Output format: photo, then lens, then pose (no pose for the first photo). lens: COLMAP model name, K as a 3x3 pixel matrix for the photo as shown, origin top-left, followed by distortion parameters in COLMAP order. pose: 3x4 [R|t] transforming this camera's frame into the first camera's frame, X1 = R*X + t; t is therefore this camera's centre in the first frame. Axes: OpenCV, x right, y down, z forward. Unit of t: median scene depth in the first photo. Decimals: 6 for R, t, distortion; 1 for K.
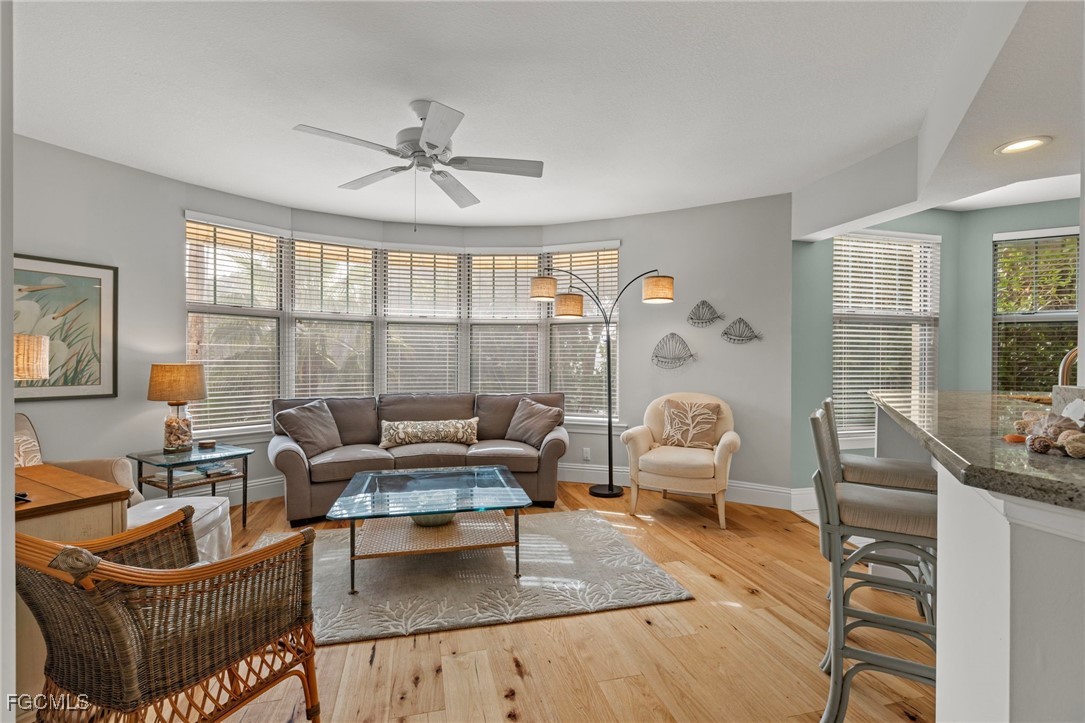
lens RADIAL K [[494.7, 0, 542.0], [0, 494.7, 359.5], [0, 0, 1]] dist [-0.001834, -0.000059]
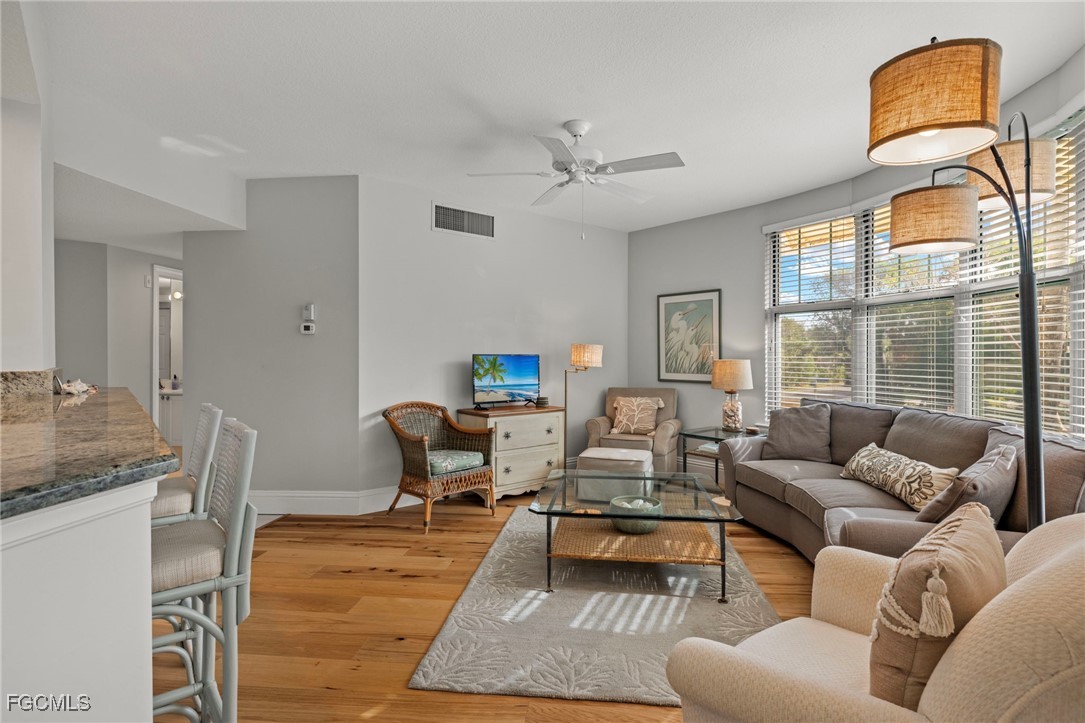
lens RADIAL K [[555.4, 0, 540.3], [0, 555.4, 357.9], [0, 0, 1]] dist [0.000883, 0.000315]
pose [[-0.336614, -0.004474, -0.941632, 0.768356], [-0.006979, 0.999973, -0.002257, 0.009581], [0.941617, 0.005812, -0.336636, 1.099012]]
